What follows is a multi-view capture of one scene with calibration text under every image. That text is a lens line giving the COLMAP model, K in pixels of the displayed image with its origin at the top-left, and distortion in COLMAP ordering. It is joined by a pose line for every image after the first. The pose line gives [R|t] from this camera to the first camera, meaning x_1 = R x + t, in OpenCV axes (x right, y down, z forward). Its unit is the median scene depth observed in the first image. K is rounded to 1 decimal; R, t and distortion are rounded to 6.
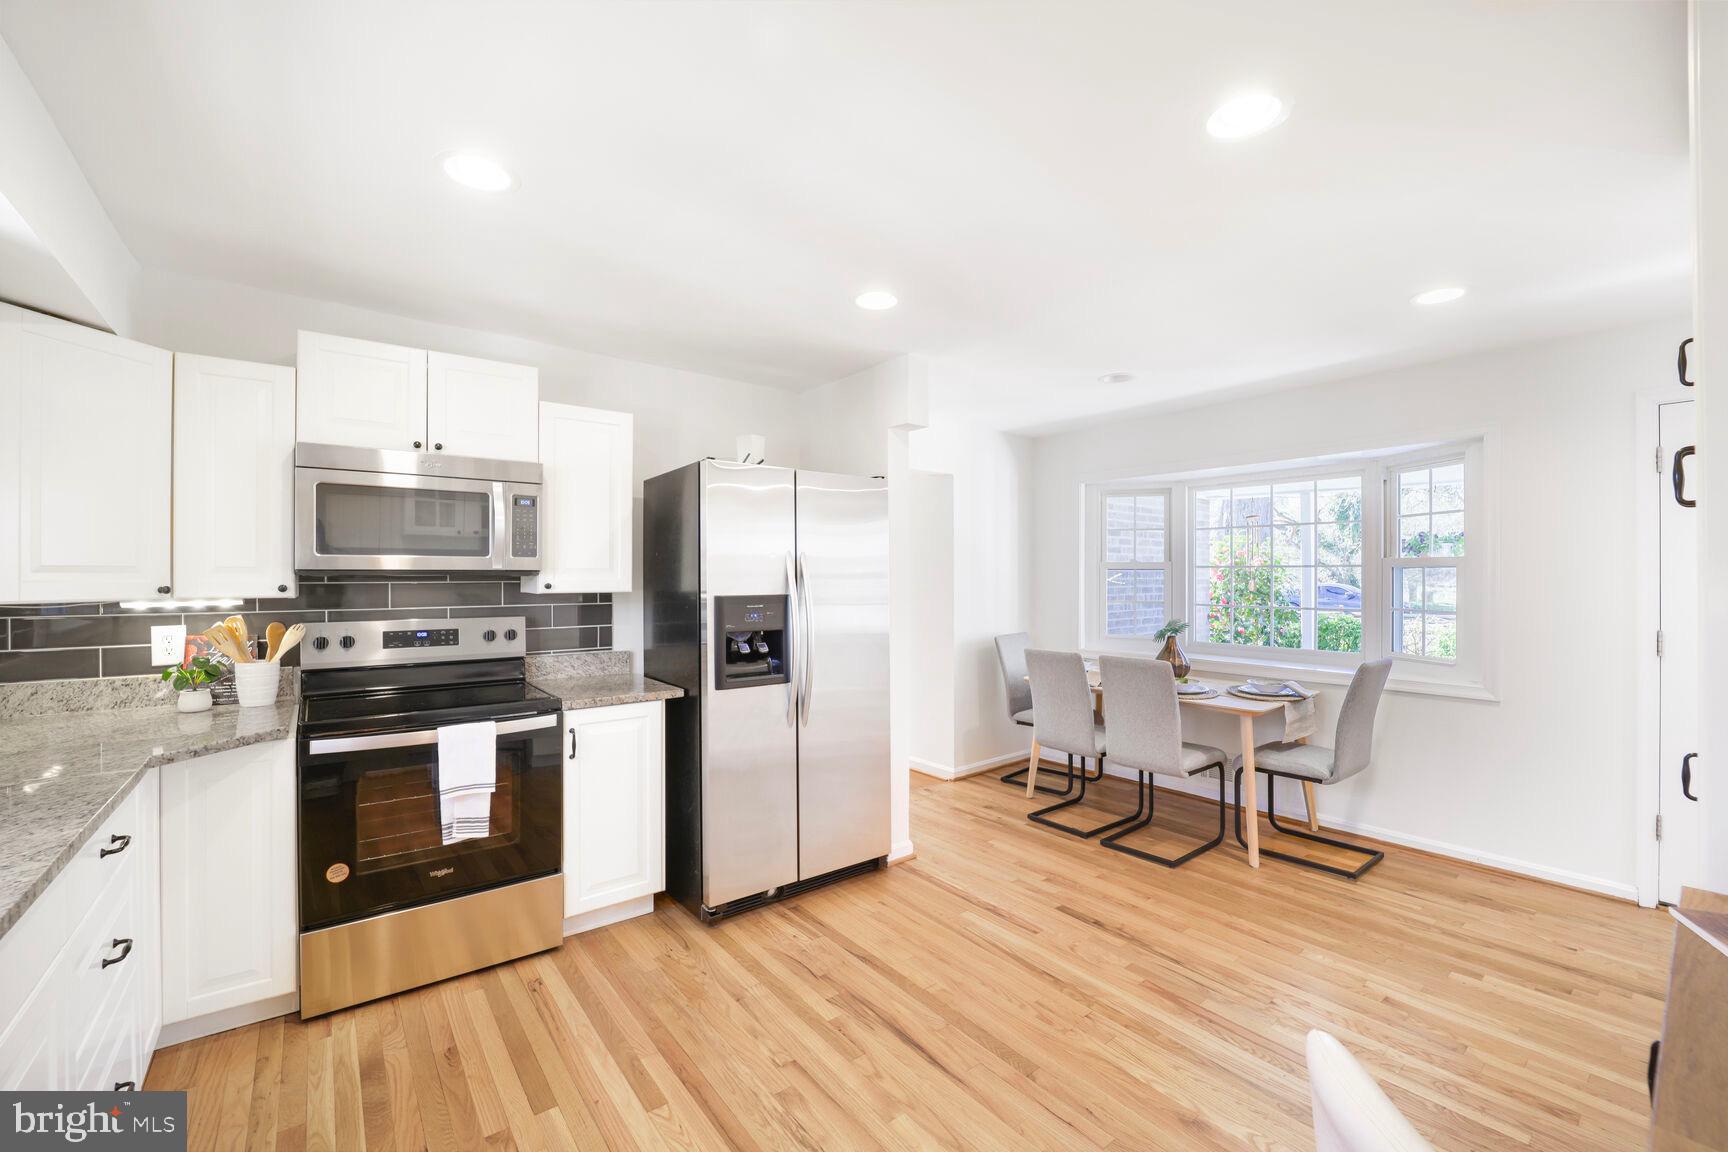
lens RADIAL K [[703.3, 0, 859.5], [0, 703.3, 575.6], [0, 0, 1]] dist [-0.016919, -0.000604]
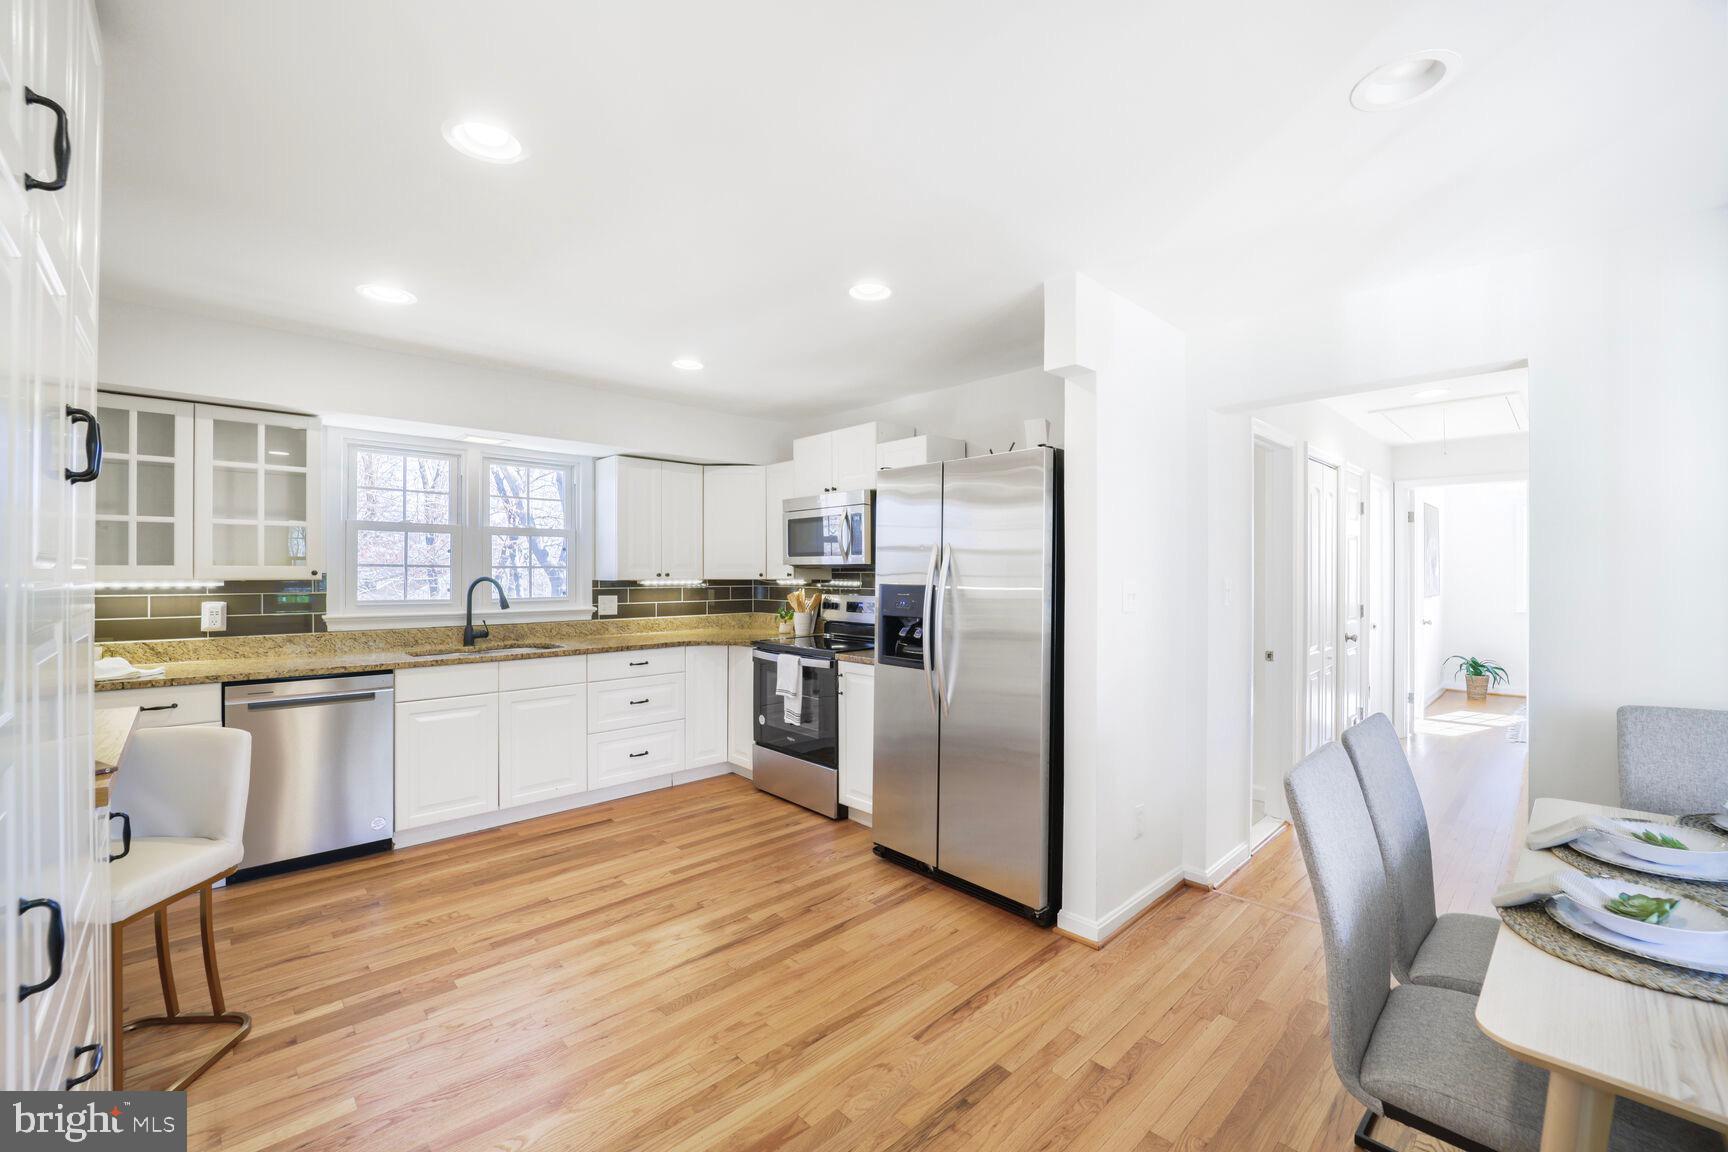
lens RADIAL K [[703.3, 0, 857.4], [0, 703.3, 573.0], [0, 0, 1]] dist [-0.016919, -0.000604]
pose [[0.090309, 0.004539, -0.995903, 1.128255], [0.004096, 0.999979, 0.004928, 0.004759], [0.995905, -0.004524, 0.090288, 0.986486]]
